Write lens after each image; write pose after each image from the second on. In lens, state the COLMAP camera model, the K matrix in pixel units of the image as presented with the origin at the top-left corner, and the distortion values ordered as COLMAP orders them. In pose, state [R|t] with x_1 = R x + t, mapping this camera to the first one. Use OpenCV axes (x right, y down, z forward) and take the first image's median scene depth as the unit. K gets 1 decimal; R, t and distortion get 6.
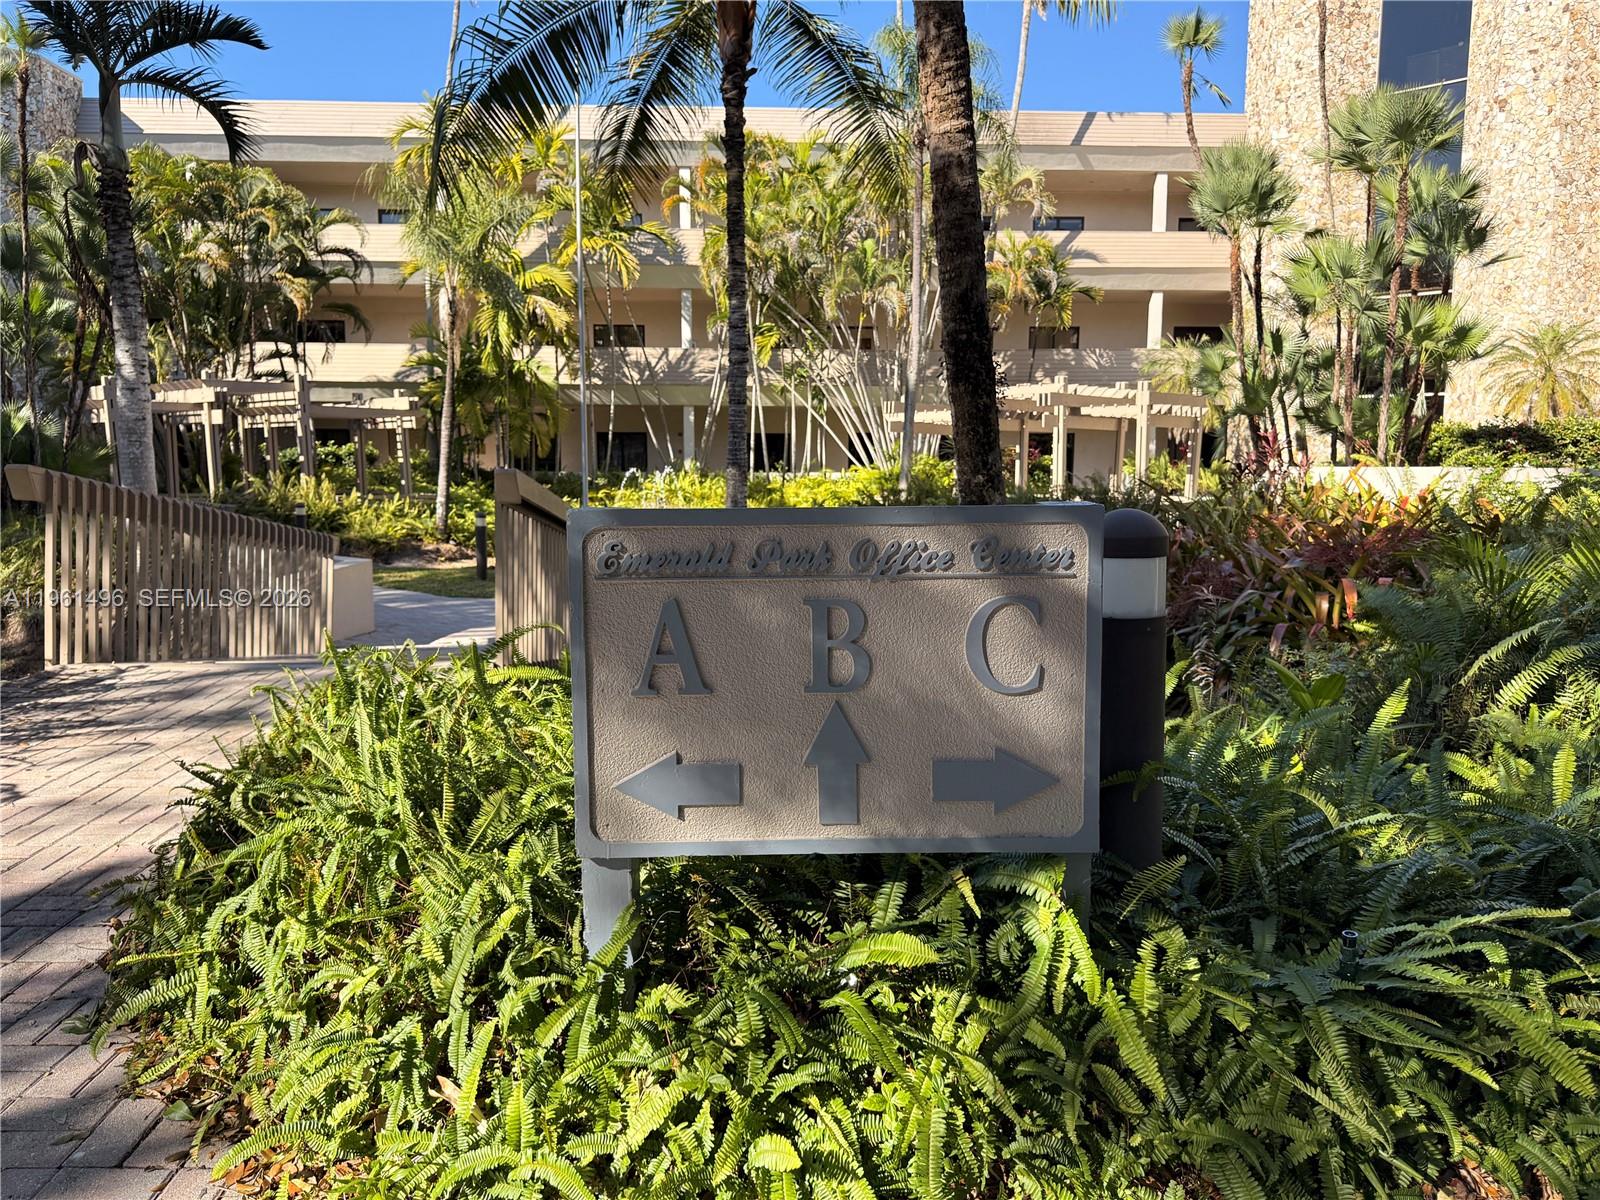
lens RADIAL K [[1112.1, 0, 800.0], [0, 1112.1, 600.0], [0, 0, 1]] dist [0.110379, -0.118736]
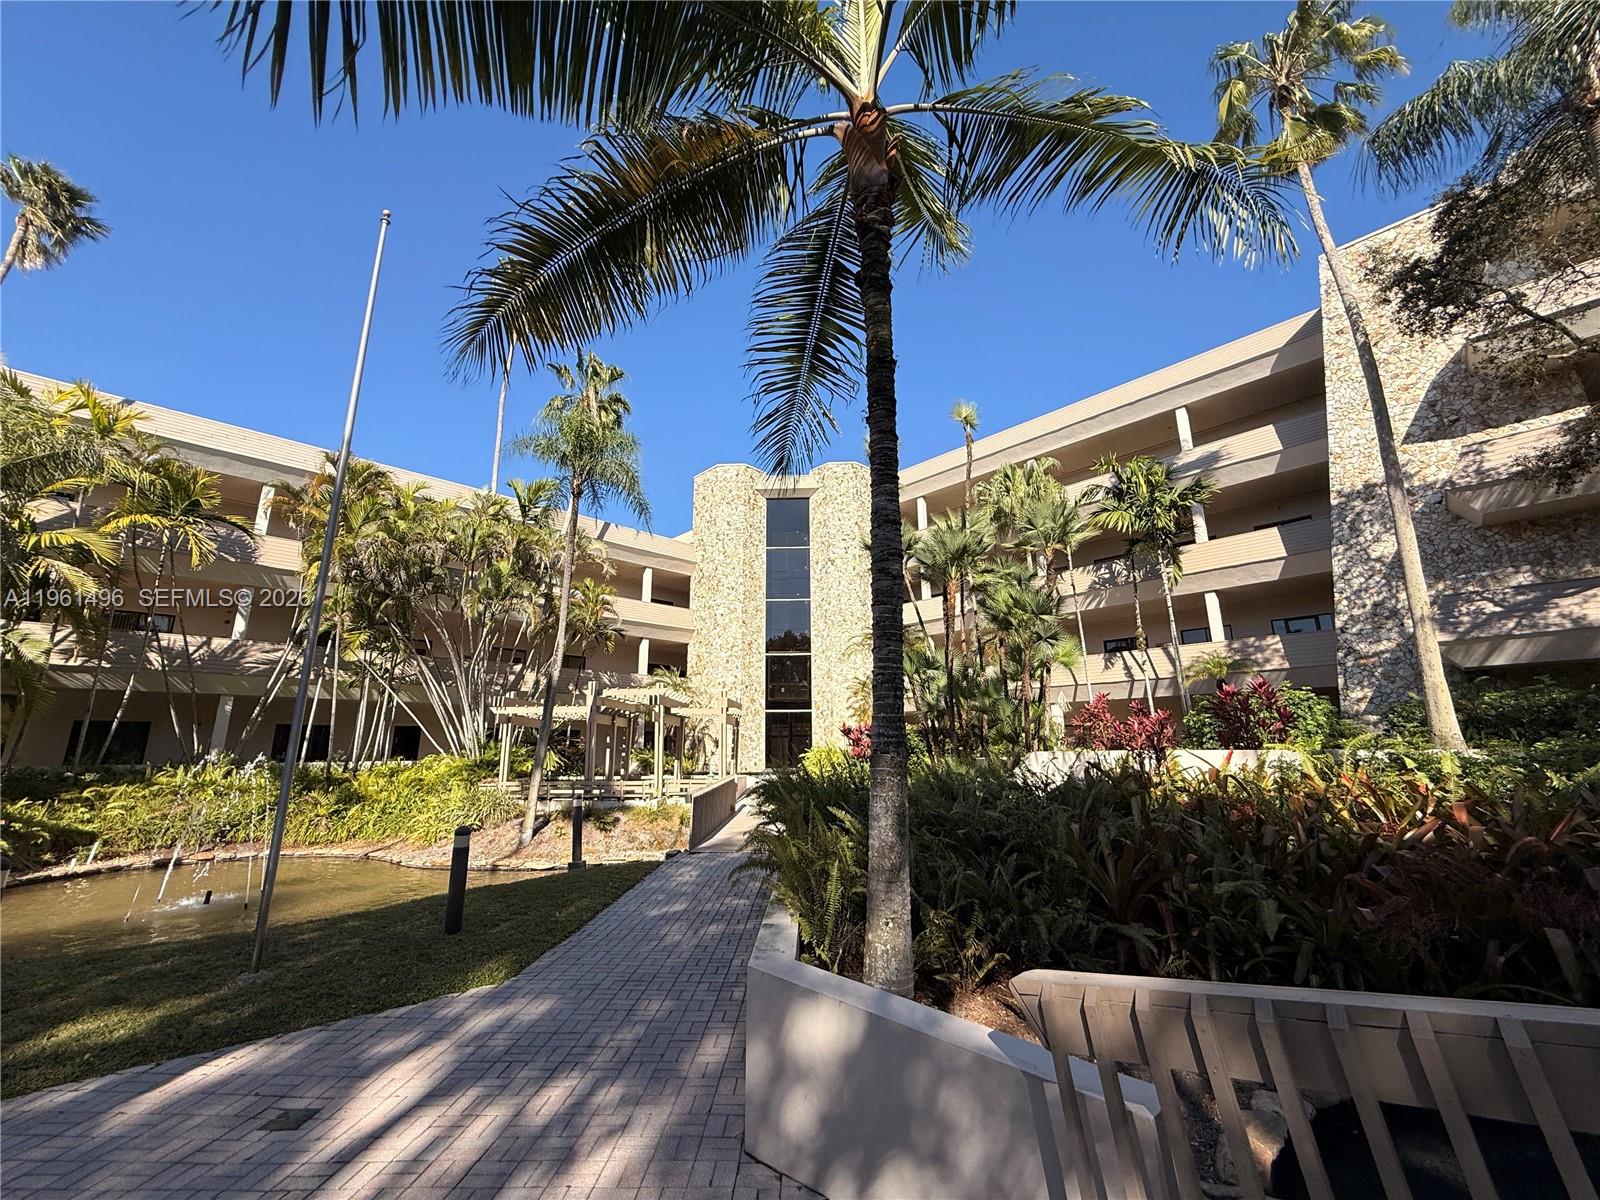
lens RADIAL K [[643.1, 0, 800.0], [0, 643.1, 600.0], [0, 0, 1]] dist [0.000738, 0.000081]
pose [[0.752982, 0.144113, 0.642066, -0.105498], [0.087581, 0.945096, -0.314840, -0.032352], [-0.652186, 0.293302, 0.699019, 0.266502]]
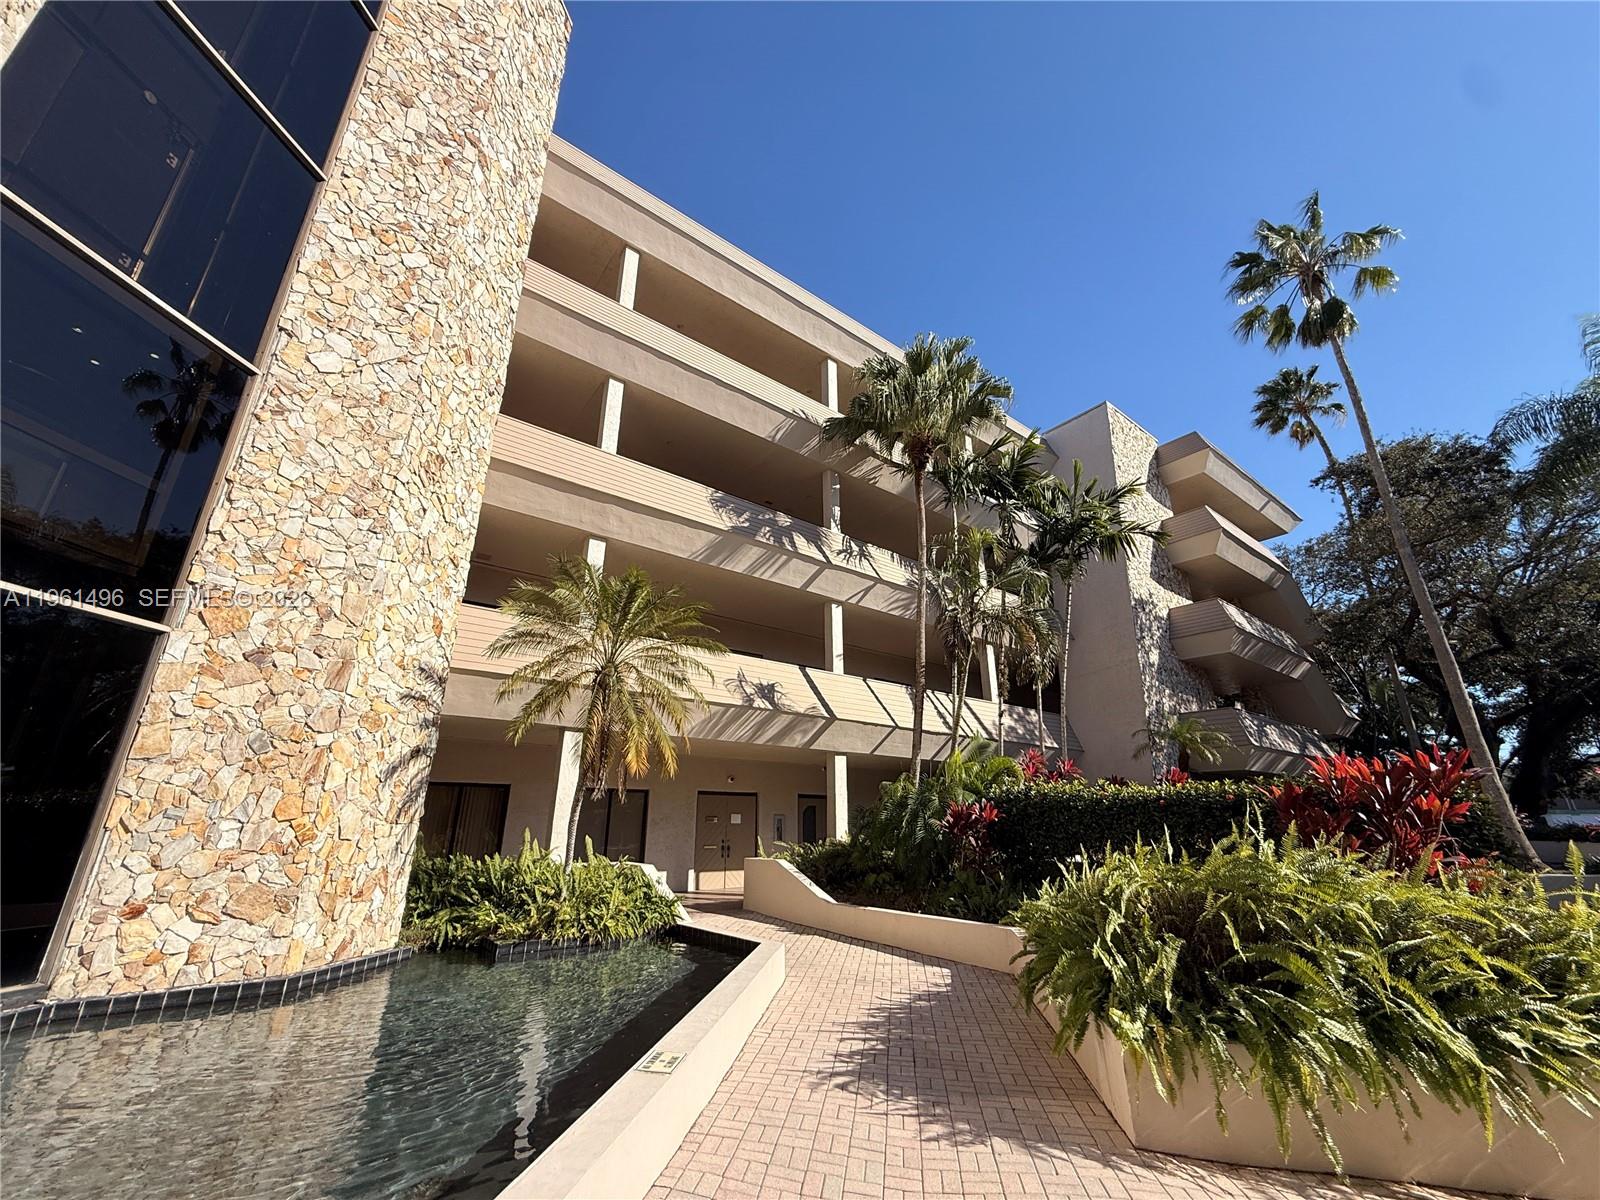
lens RADIAL K [[643.1, 0, 800.0], [0, 643.1, 600.0], [0, 0, 1]] dist [0.000738, 0.000081]
pose [[-0.578829, 0.276209, 0.767246, 0.319644], [0.102294, 0.958050, -0.267725, -0.122134], [-0.809007, -0.076482, -0.582802, 0.950789]]
